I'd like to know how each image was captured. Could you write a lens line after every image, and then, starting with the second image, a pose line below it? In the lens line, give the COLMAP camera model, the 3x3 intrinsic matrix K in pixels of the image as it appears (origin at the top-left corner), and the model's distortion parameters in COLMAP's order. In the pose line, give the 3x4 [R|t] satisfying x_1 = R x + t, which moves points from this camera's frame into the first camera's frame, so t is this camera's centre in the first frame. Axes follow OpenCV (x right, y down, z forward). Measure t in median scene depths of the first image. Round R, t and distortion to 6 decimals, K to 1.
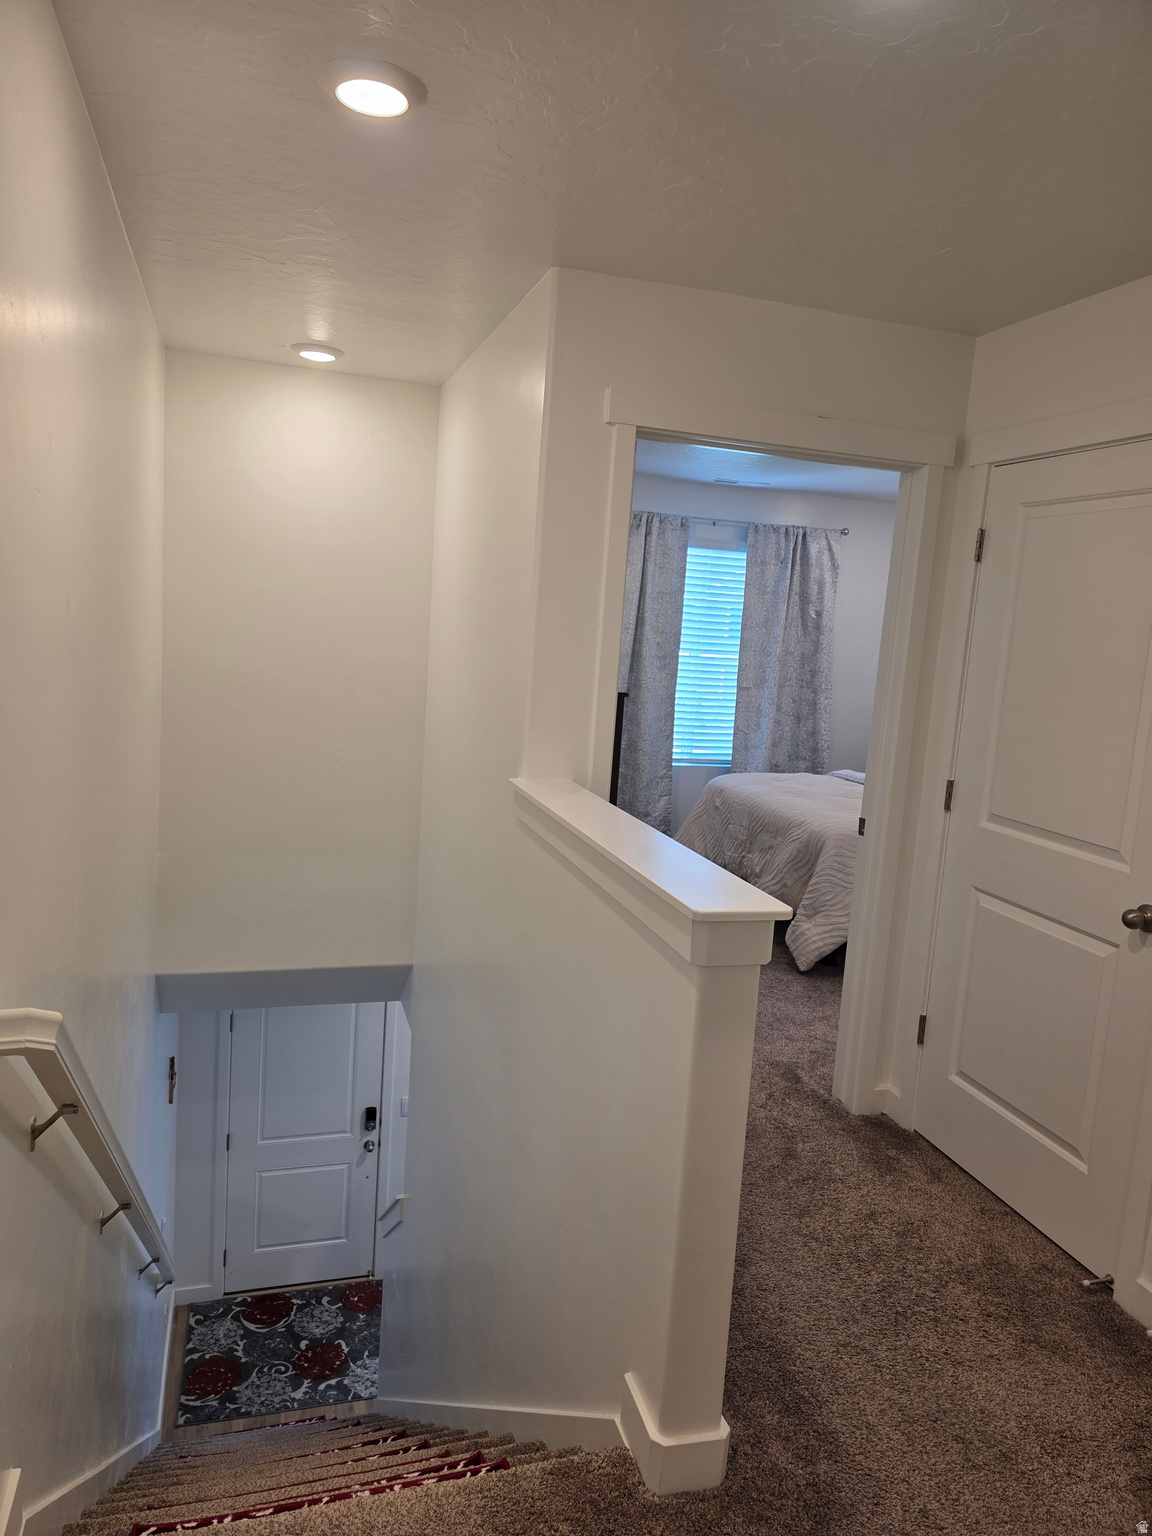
lens RADIAL K [[1037.8, 0, 566.0], [0, 1037.8, 771.8], [0, 0, 1]] dist [0.076536, -0.074504]
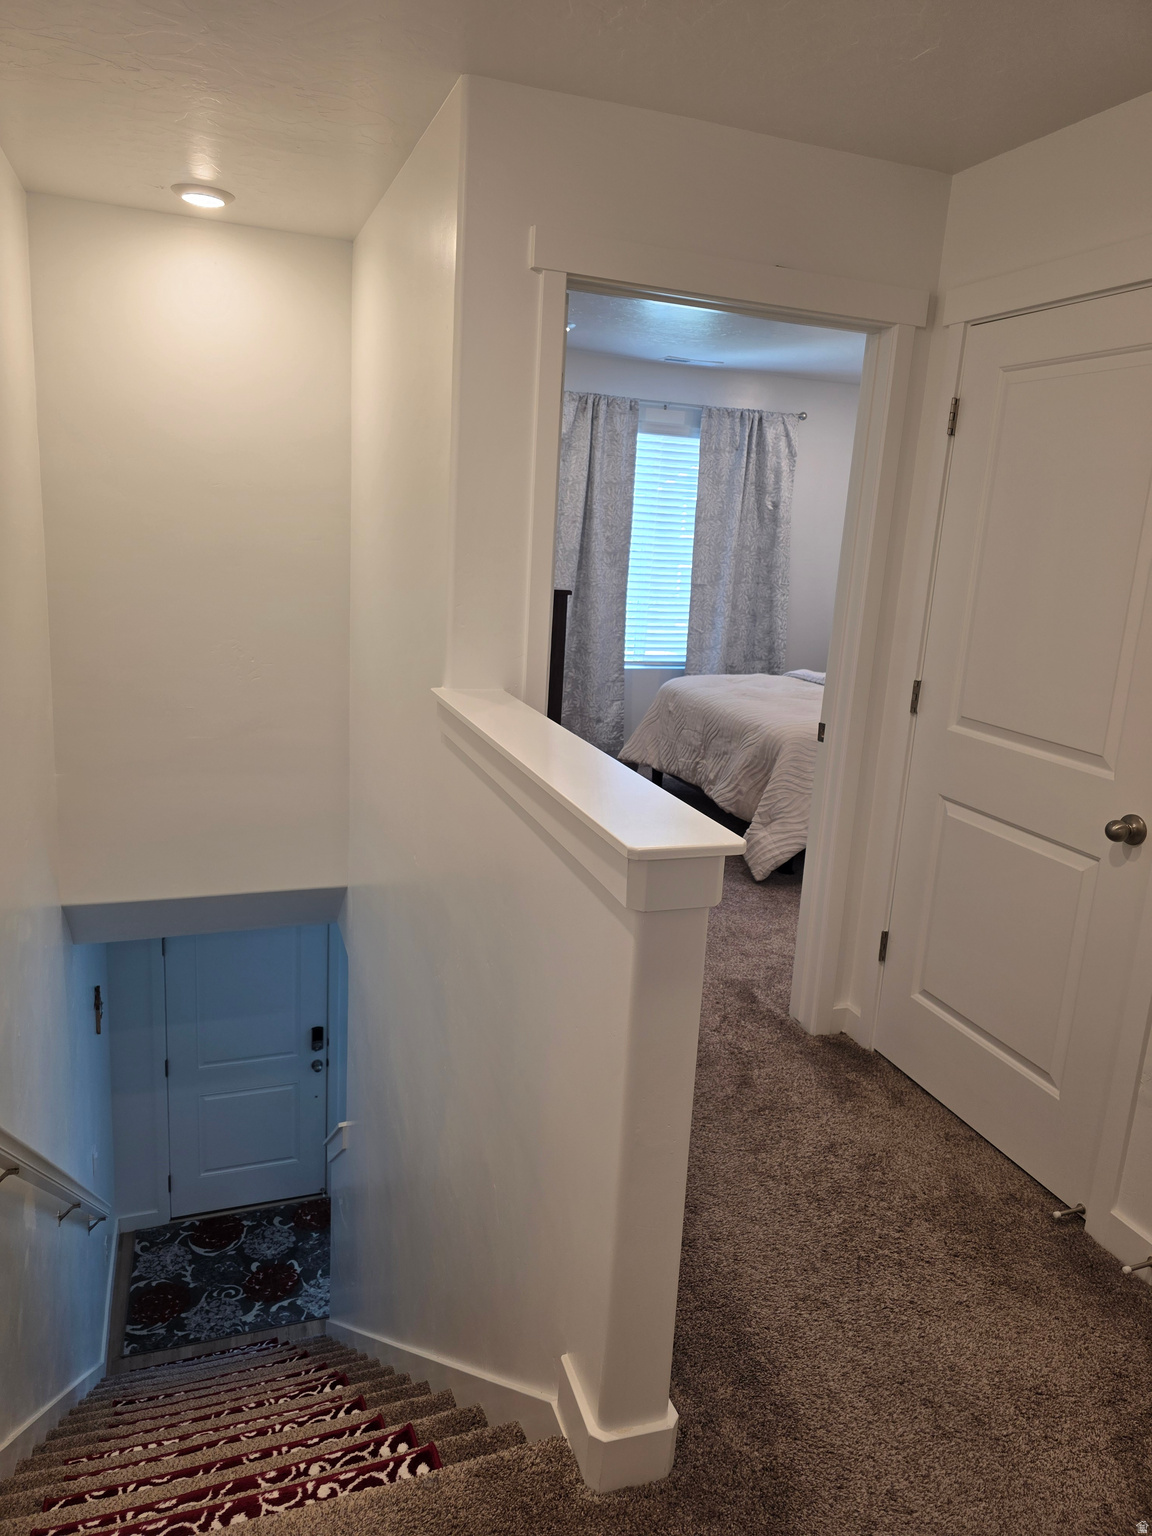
lens RADIAL K [[1036.0, 0, 577.5], [0, 1036.0, 759.4], [0, 0, 1]] dist [0.087826, -0.090377]
pose [[0.998556, -0.020489, 0.049653, 0.022027], [0.016351, 0.996469, 0.082356, -0.003305], [-0.051165, -0.081425, 0.995365, 0.095109]]
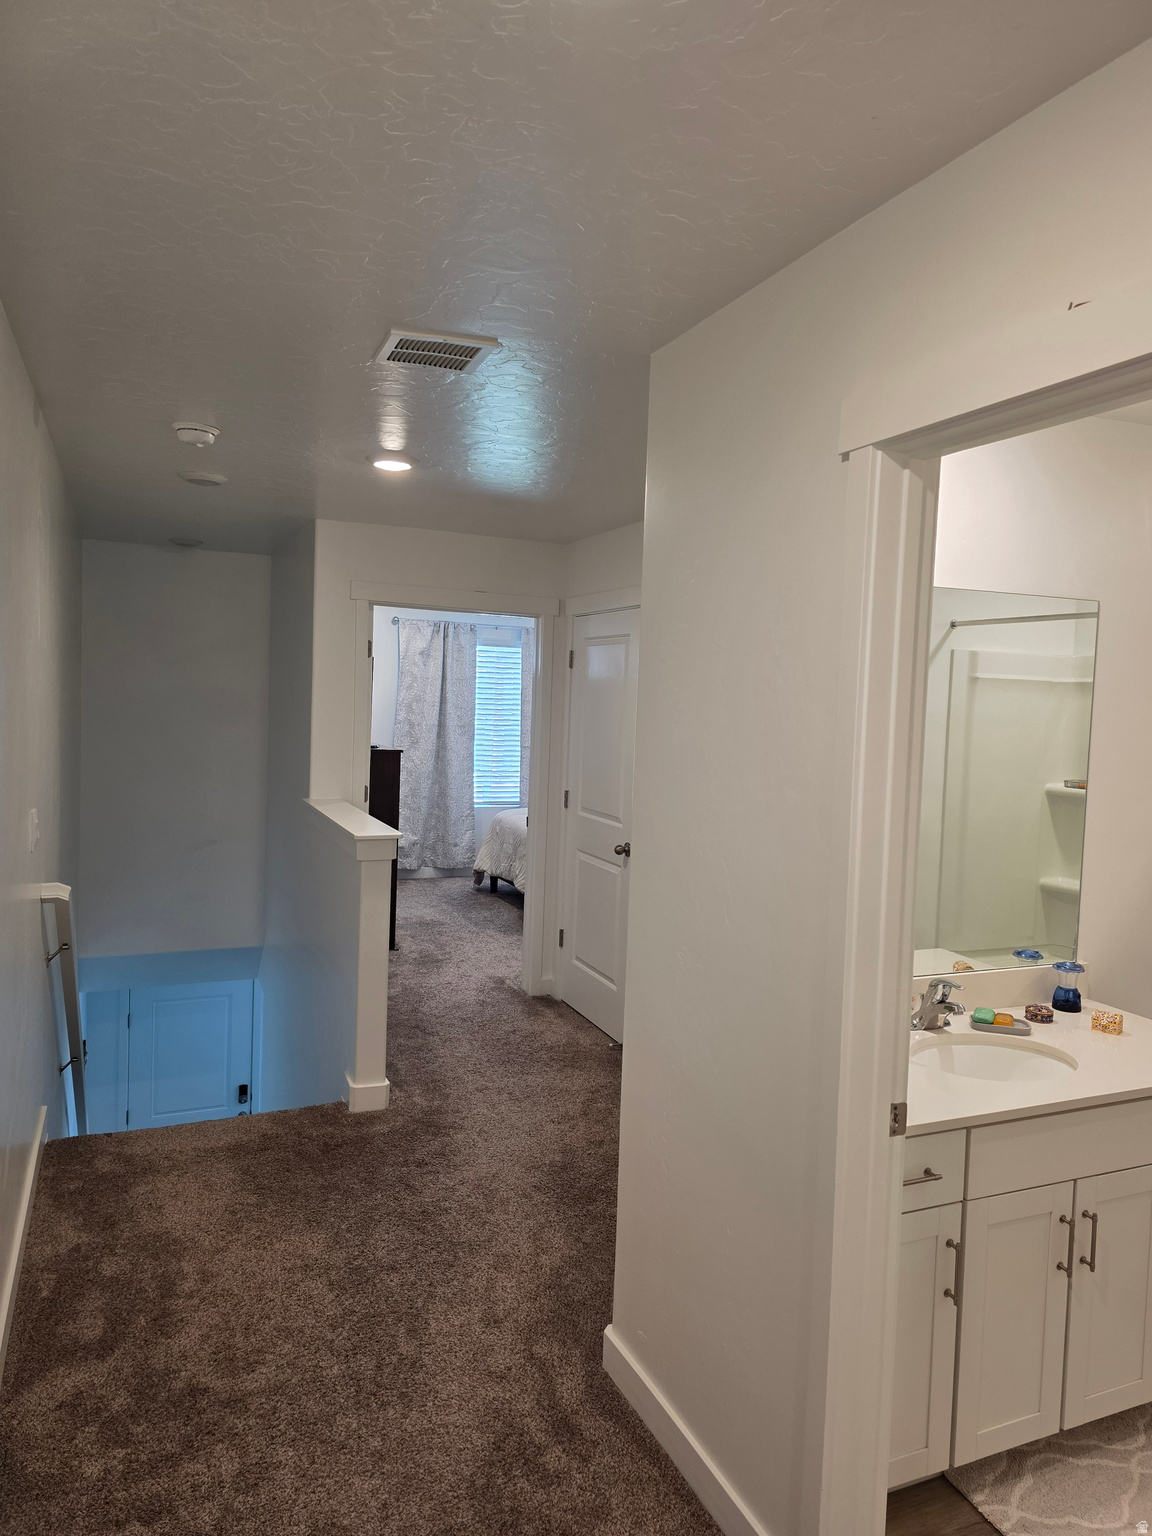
lens RADIAL K [[1036.0, 0, 577.5], [0, 1036.0, 759.4], [0, 0, 1]] dist [0.087826, -0.090377]
pose [[0.993428, -0.037440, 0.108164, 0.196348], [0.045937, 0.995960, -0.077159, 0.089256], [-0.104838, 0.081621, 0.991134, -0.711016]]
